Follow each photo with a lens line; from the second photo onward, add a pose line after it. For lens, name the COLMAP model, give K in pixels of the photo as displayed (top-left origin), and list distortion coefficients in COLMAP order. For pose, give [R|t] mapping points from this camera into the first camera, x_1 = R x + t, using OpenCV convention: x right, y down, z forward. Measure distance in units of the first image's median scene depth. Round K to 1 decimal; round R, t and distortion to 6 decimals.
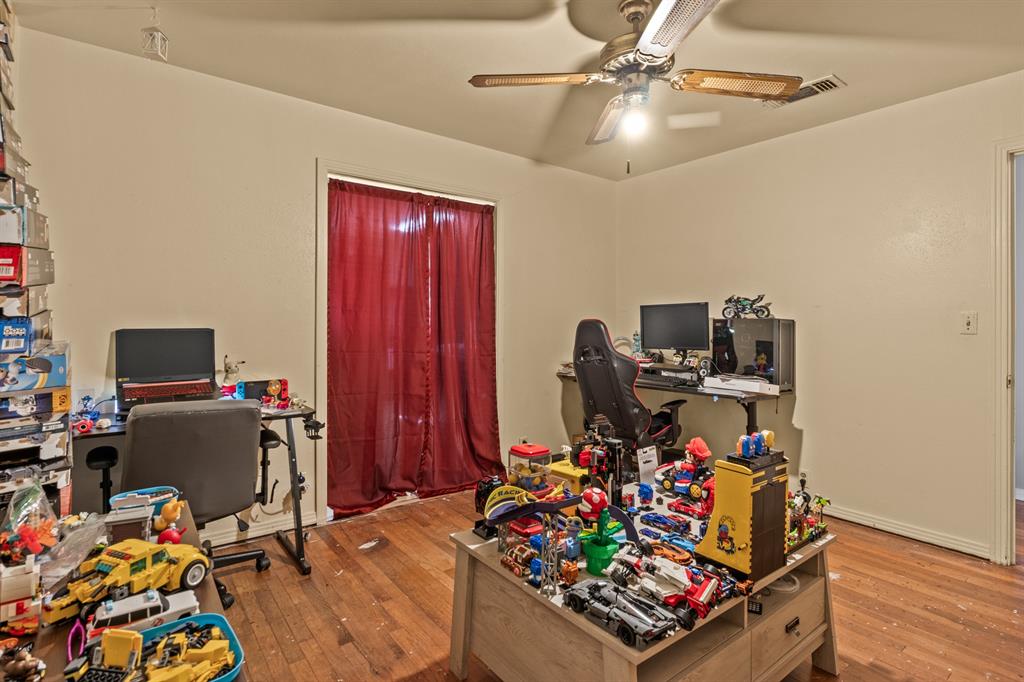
lens RADIAL K [[512.0, 0, 509.6], [0, 512.0, 332.2], [0, 0, 1]] dist [-0.000174, -0.001771]
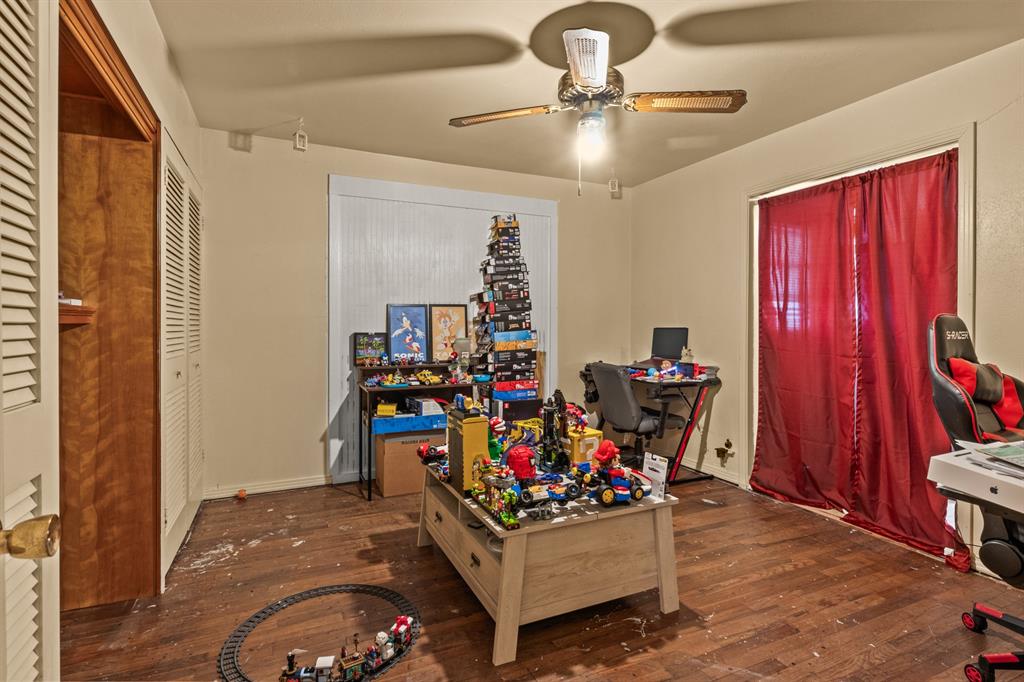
lens RADIAL K [[512.0, 0, 513.4], [0, 512.0, 334.6], [0, 0, 1]] dist [-0.000174, -0.001771]
pose [[-0.220536, 0.014421, -0.975272, 0.938405], [-0.017219, 0.999677, 0.018676, -0.004571], [0.975227, 0.020912, -0.220217, 0.725521]]
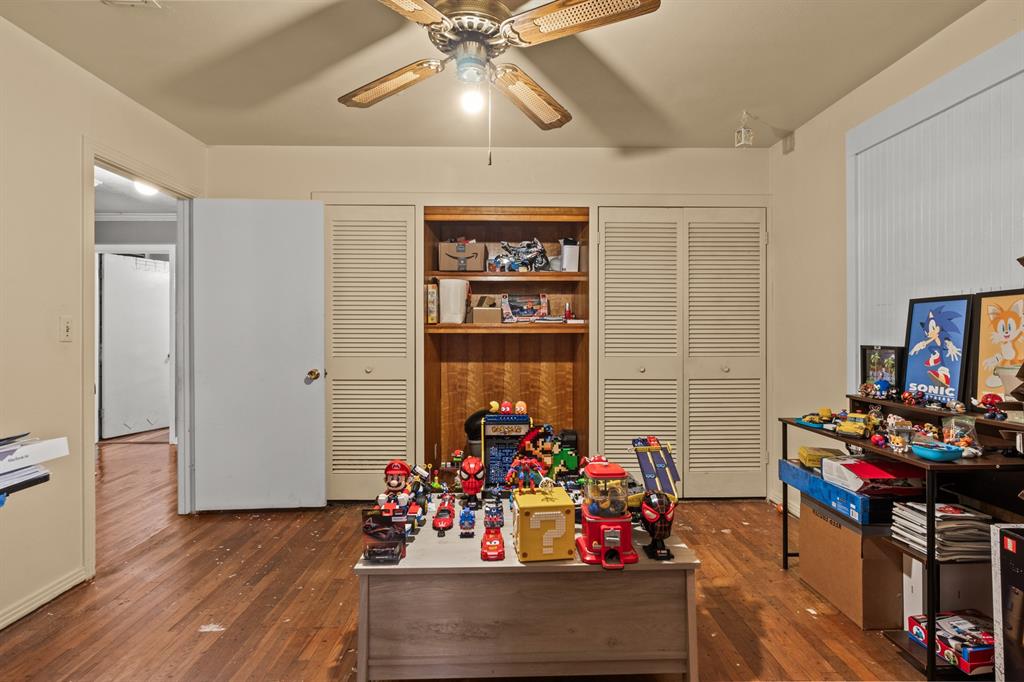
lens RADIAL K [[512.0, 0, 516.7], [0, 512.0, 333.8], [0, 0, 1]] dist [-0.000174, -0.001771]
pose [[-0.801599, -0.005710, 0.597835, -0.231275], [0.006721, 0.999805, 0.018560, -0.018442], [-0.597824, 0.018895, -0.801404, 1.110162]]
